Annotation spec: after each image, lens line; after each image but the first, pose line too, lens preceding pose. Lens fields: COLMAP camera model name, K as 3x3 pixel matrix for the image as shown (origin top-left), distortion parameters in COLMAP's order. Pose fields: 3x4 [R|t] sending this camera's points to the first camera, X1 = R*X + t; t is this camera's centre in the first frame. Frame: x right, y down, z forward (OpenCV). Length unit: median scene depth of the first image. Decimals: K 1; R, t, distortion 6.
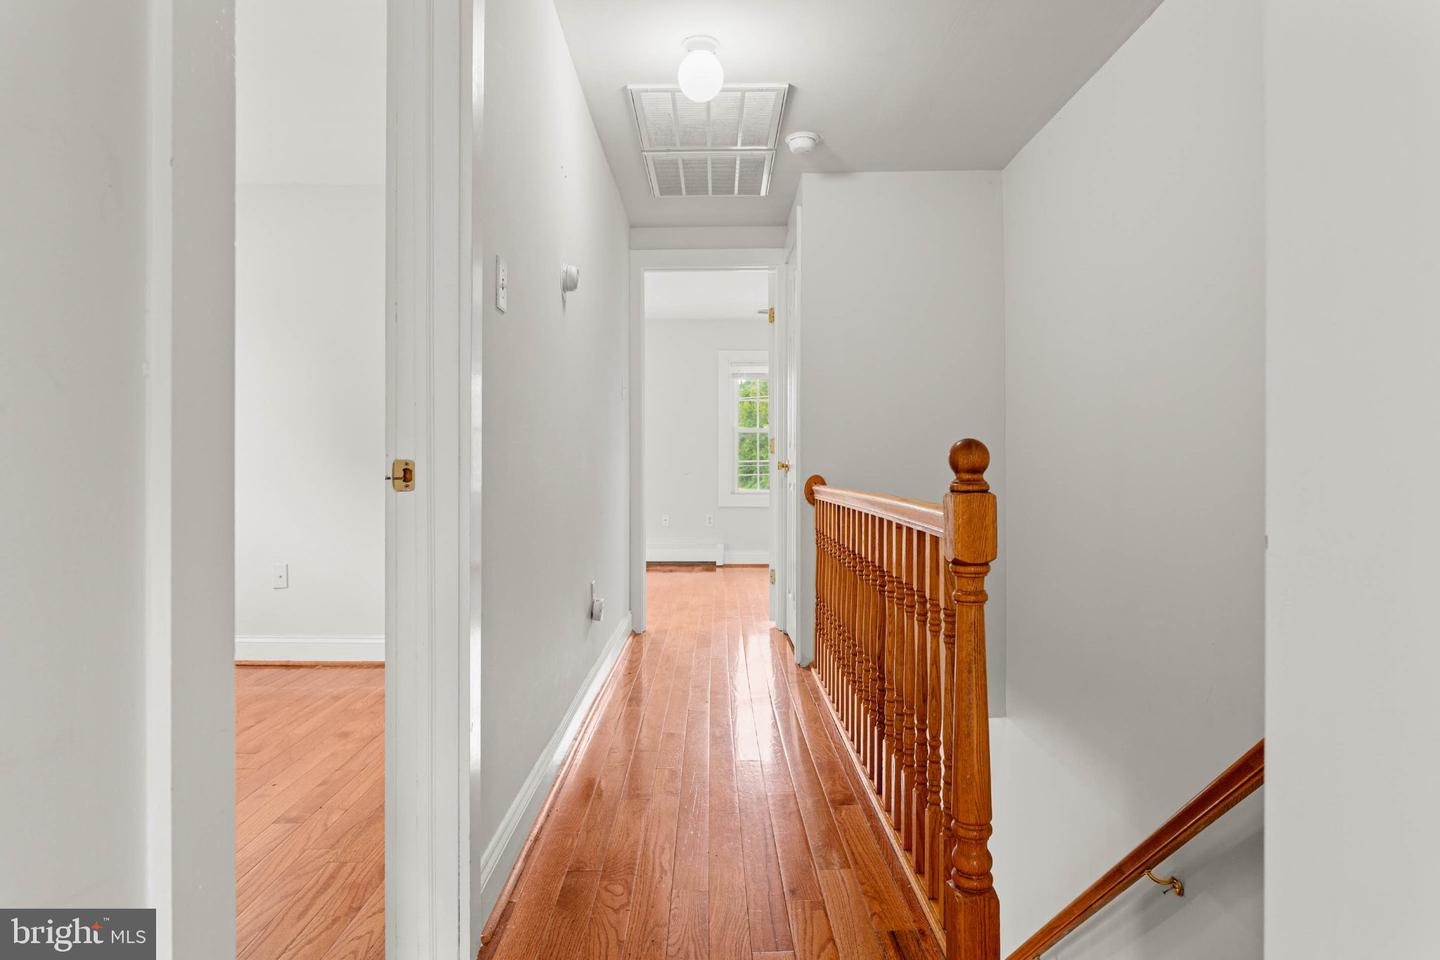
lens RADIAL K [[839.6, 0, 720.7], [0, 839.6, 469.8], [0, 0, 1]] dist [0.000359, 0.001852]
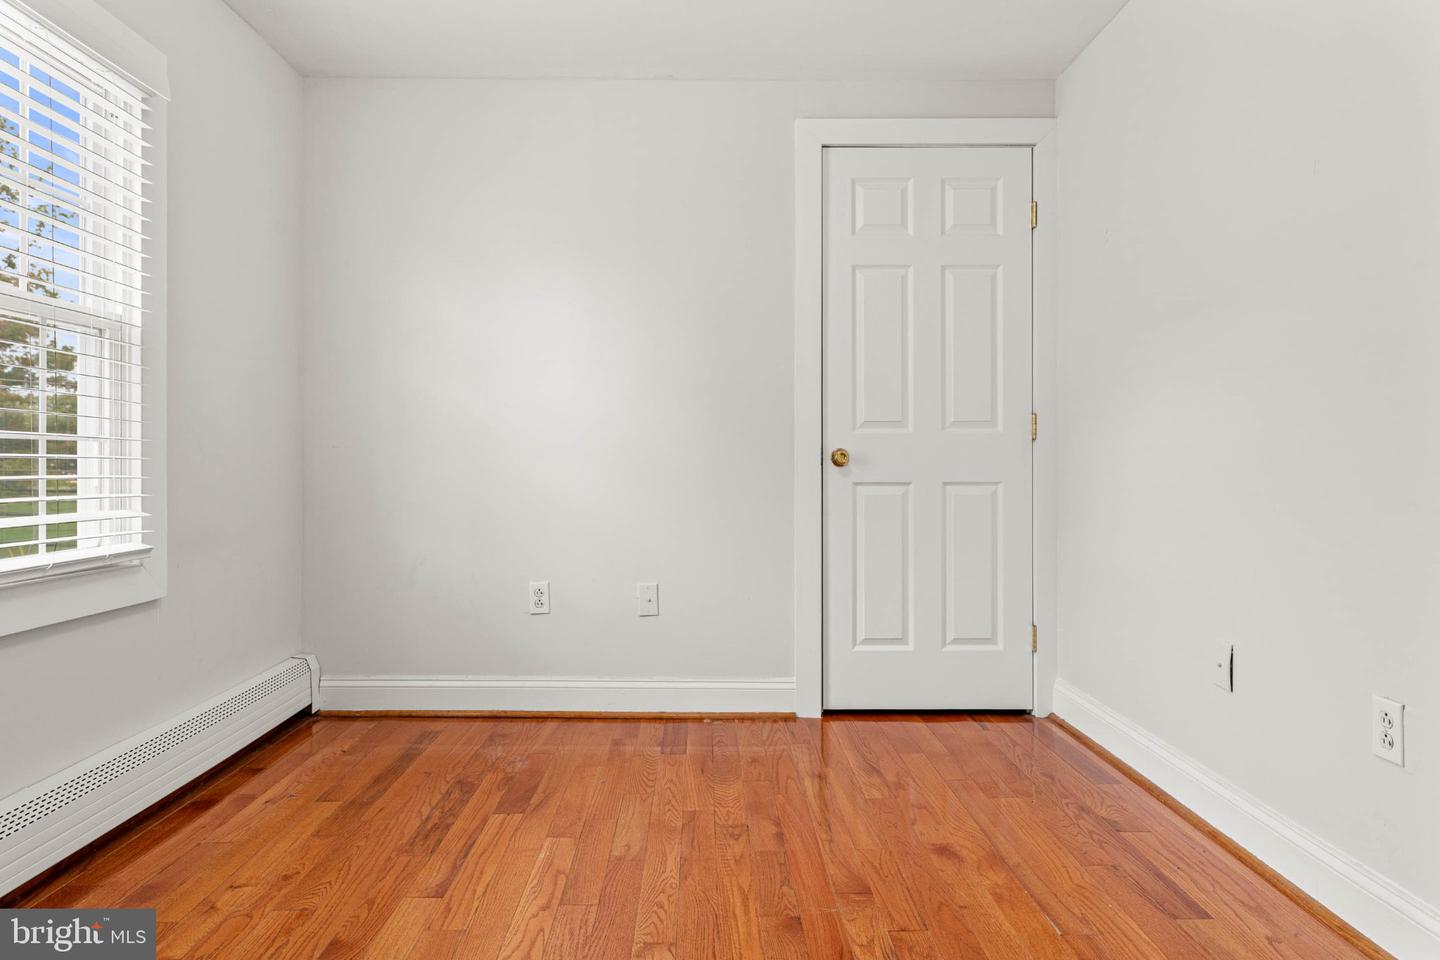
lens RADIAL K [[839.6, 0, 723.7], [0, 839.6, 490.4], [0, 0, 1]] dist [0.000359, 0.001852]
pose [[0.999962, 0.002201, 0.008407, -0.606273], [-0.002441, 0.999587, 0.028616, 0.009720], [-0.008340, -0.028636, 0.999555, 0.330607]]
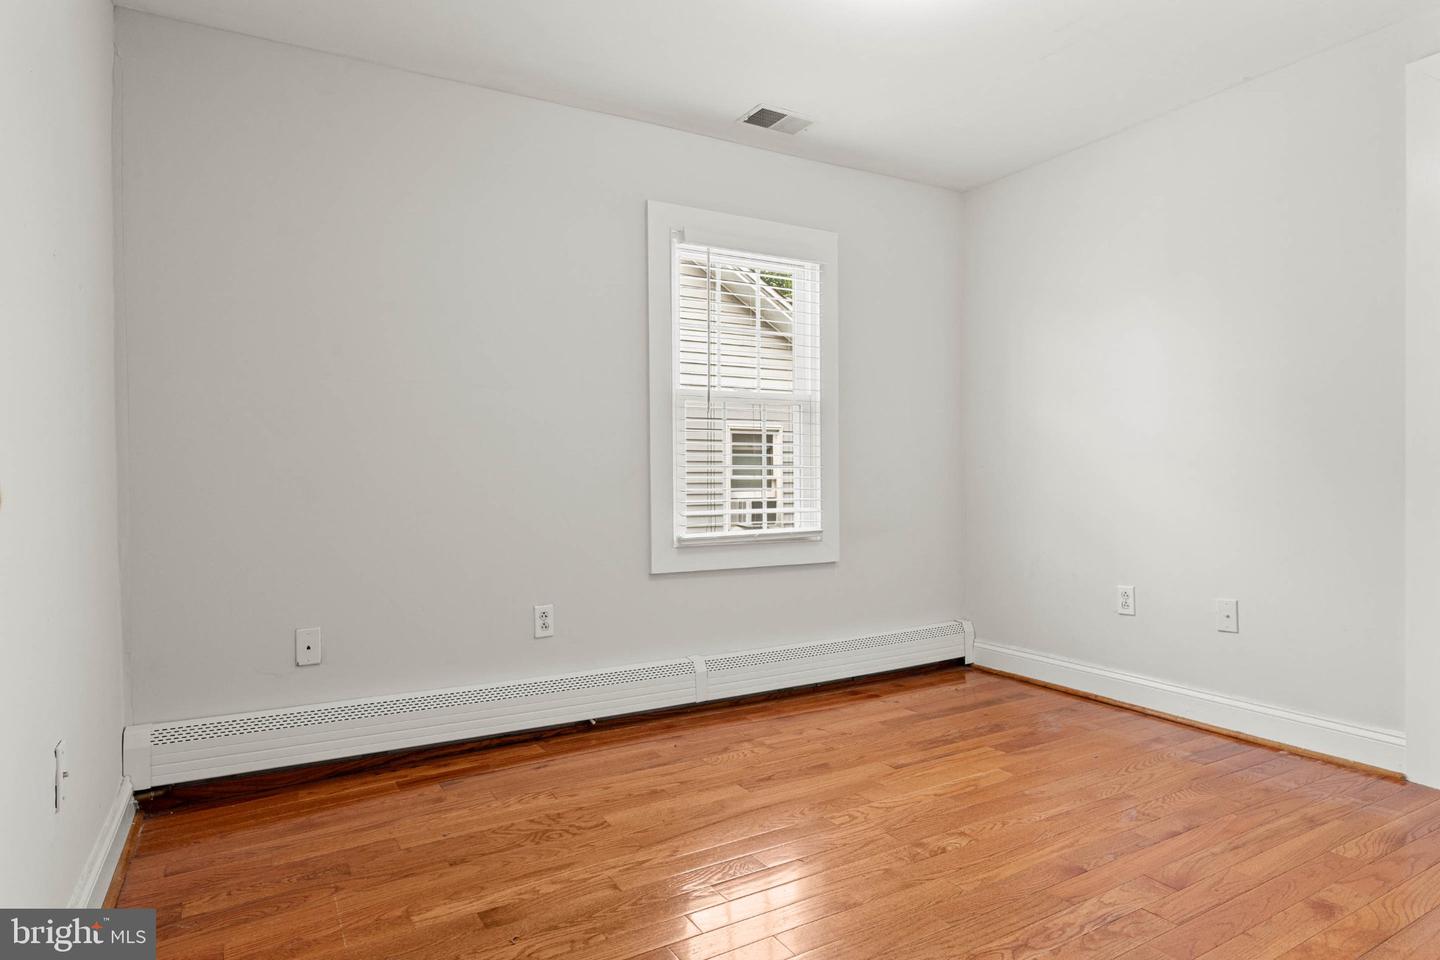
lens RADIAL K [[839.6, 0, 725.4], [0, 839.6, 478.3], [0, 0, 1]] dist [0.000359, 0.001852]
pose [[0.504519, -0.000691, -0.863400, -0.138060], [0.001261, 0.999999, -0.000063, 0.005283], [0.863400, -0.001057, 0.504520, 0.310842]]
